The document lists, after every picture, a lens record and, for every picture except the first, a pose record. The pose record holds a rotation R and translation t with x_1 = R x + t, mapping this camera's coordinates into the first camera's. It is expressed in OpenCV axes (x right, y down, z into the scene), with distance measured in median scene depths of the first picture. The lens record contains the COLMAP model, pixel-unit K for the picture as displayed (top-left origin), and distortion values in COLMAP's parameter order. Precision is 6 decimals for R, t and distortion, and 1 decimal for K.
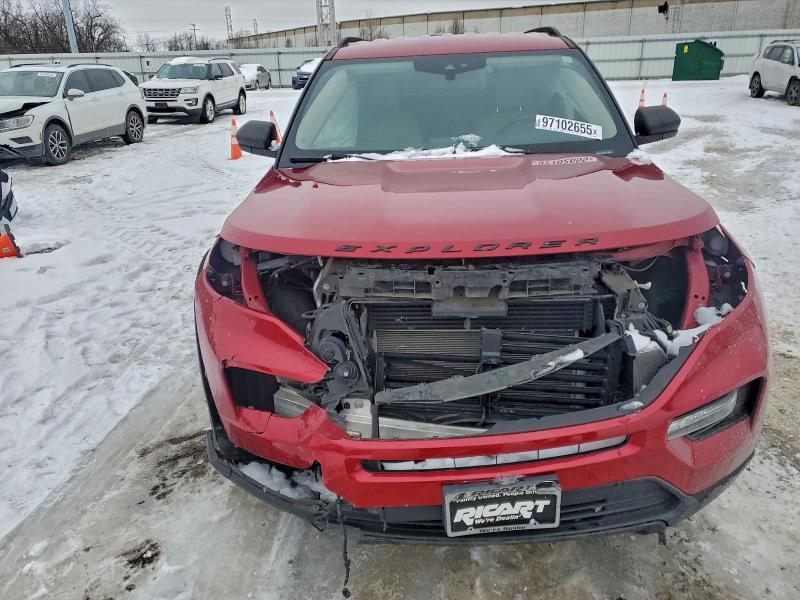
lens RADIAL K [[627.6, 0, 400.0], [0, 627.6, 300.0], [0, 0, 1]] dist [0.029168, -0.001457]
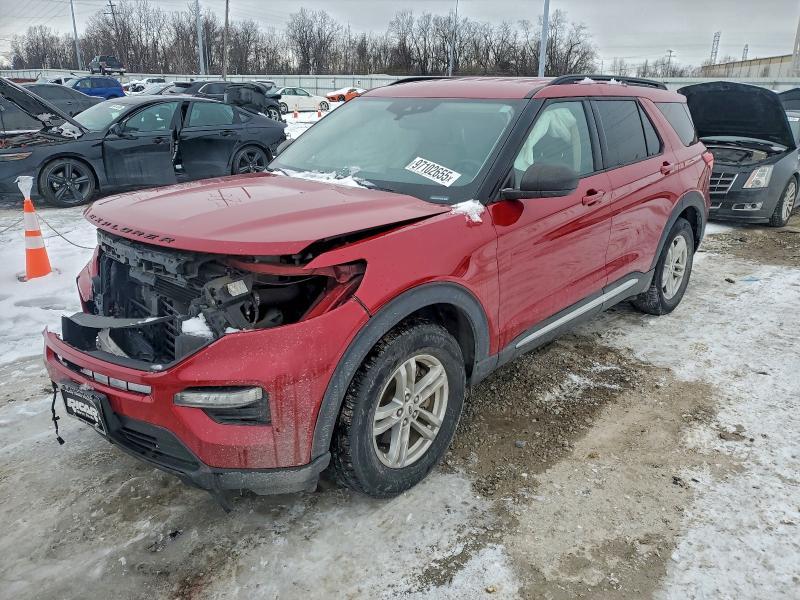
lens RADIAL K [[627.6, 0, 400.0], [0, 627.6, 300.0], [0, 0, 1]] dist [0.029168, -0.001457]
pose [[0.779048, 0.243393, -0.577792, 0.936115], [-0.263524, 0.963331, 0.050485, -0.107731], [0.568892, 0.112932, 0.814621, 0.128413]]
